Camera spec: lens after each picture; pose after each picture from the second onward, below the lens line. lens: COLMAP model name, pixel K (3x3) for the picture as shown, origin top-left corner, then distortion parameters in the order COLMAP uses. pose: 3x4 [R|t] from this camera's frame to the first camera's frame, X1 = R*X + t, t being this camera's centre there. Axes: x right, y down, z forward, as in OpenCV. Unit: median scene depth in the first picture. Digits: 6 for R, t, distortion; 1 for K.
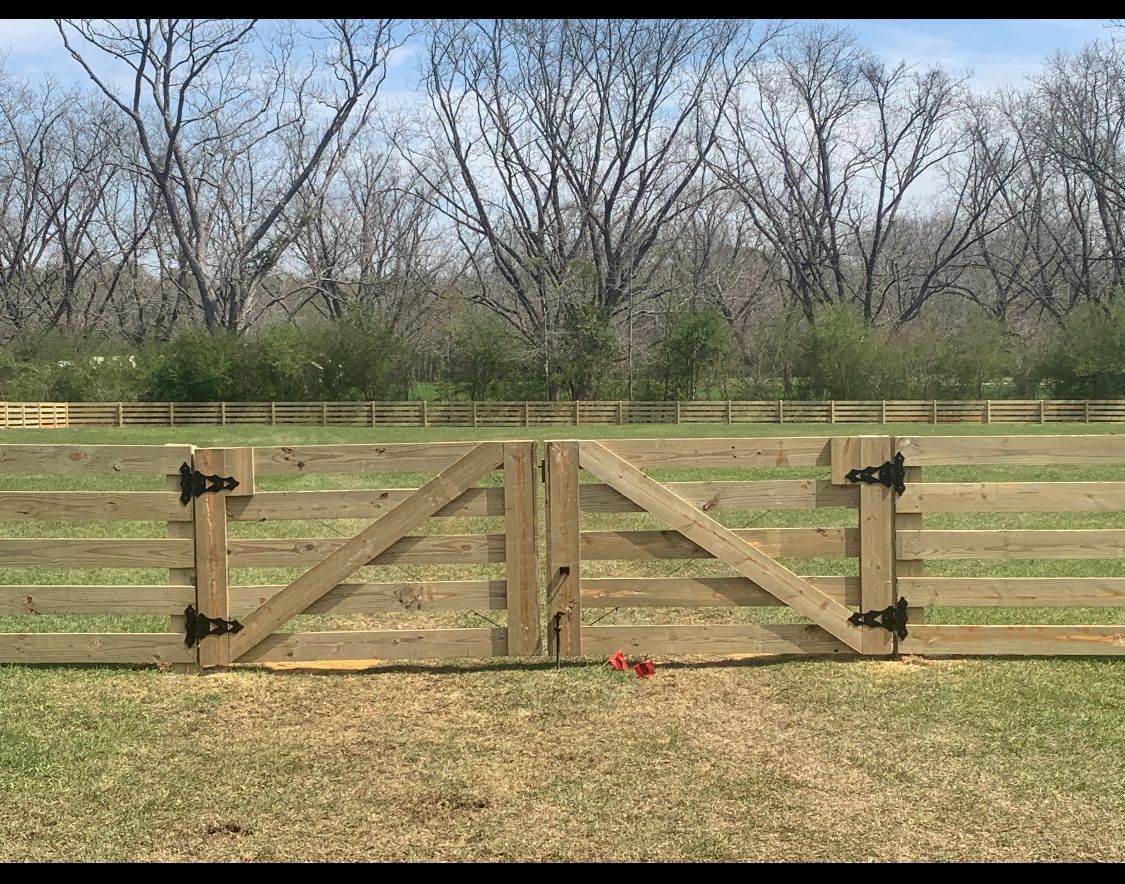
lens RADIAL K [[841.0, 0, 563.1], [0, 841.0, 420.6], [0, 0, 1]] dist [0.002178, 0.009159]
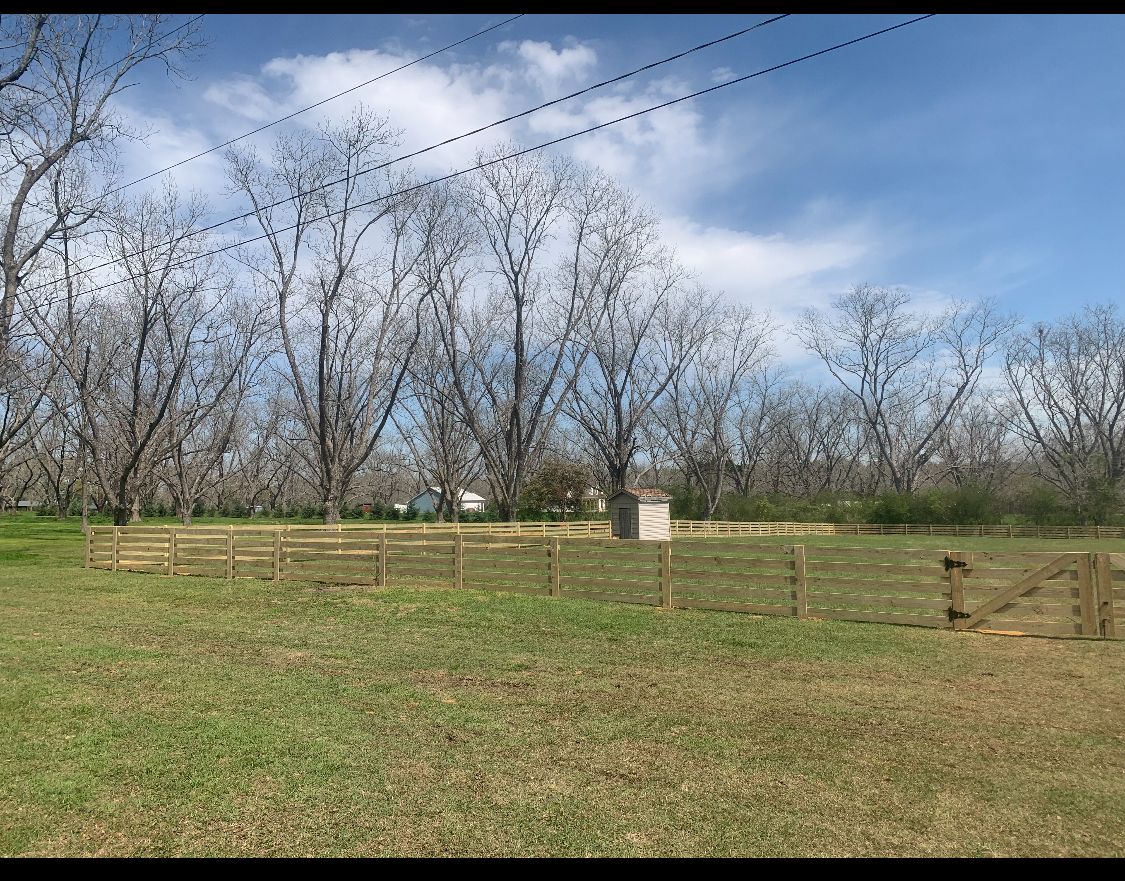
lens RADIAL K [[841.0, 0, 563.1], [0, 841.0, 419.1], [0, 0, 1]] dist [0.002178, 0.009159]
pose [[0.873180, -0.045531, -0.485266, -0.108488], [0.003495, 0.996186, -0.087179, -0.106371], [0.487385, 0.074427, 0.870009, -1.351142]]
